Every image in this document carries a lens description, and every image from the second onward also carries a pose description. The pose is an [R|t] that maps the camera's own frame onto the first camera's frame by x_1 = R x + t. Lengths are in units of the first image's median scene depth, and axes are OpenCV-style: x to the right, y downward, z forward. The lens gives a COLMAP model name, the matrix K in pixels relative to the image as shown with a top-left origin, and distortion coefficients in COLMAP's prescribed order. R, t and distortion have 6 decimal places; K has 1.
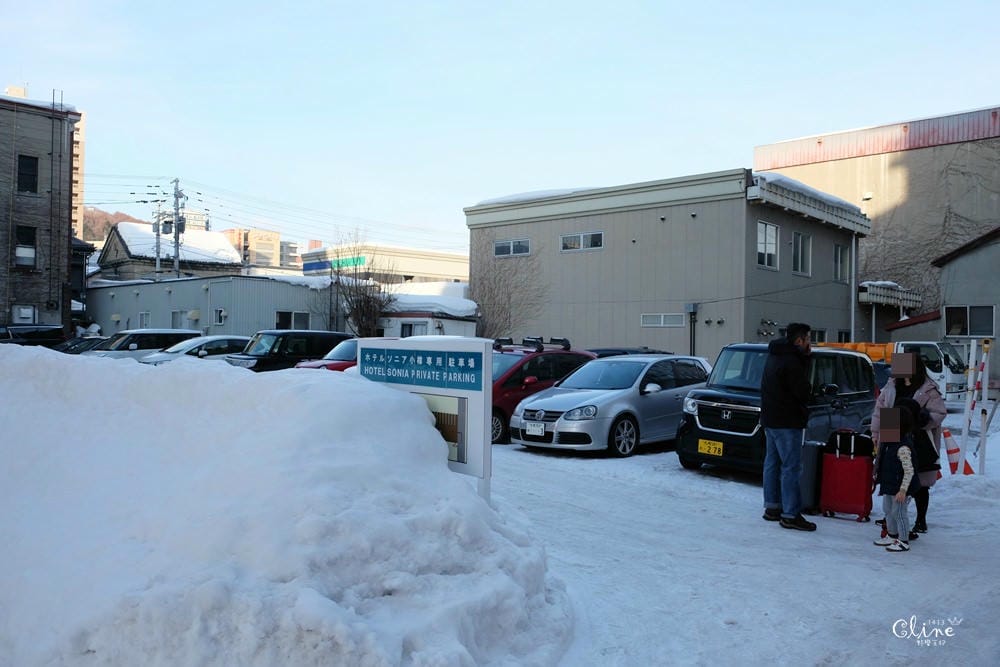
lens RADIAL K [[780.2, 0, 499.1], [0, 780.2, 334.9], [0, 0, 1]] dist [-0.014924, 0.003247]
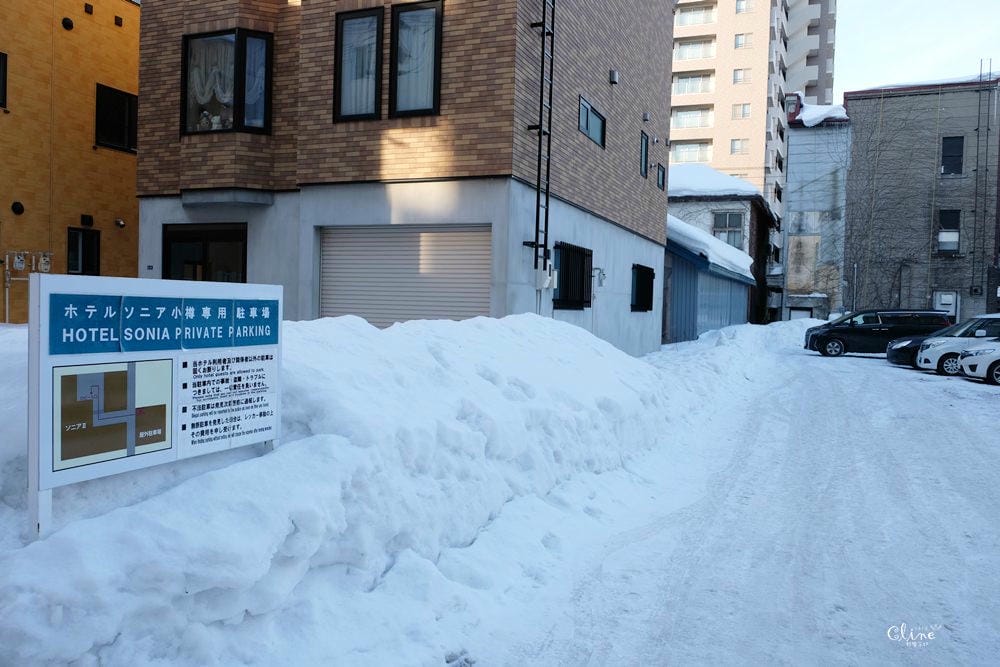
lens RADIAL K [[780.2, 0, 500.7], [0, 780.2, 330.7], [0, 0, 1]] dist [-0.014924, 0.003247]
pose [[0.388089, 0.018443, -0.921437, 0.069208], [-0.012428, 0.999814, 0.014778, 0.003570], [0.921538, 0.005716, 0.388246, 0.108502]]
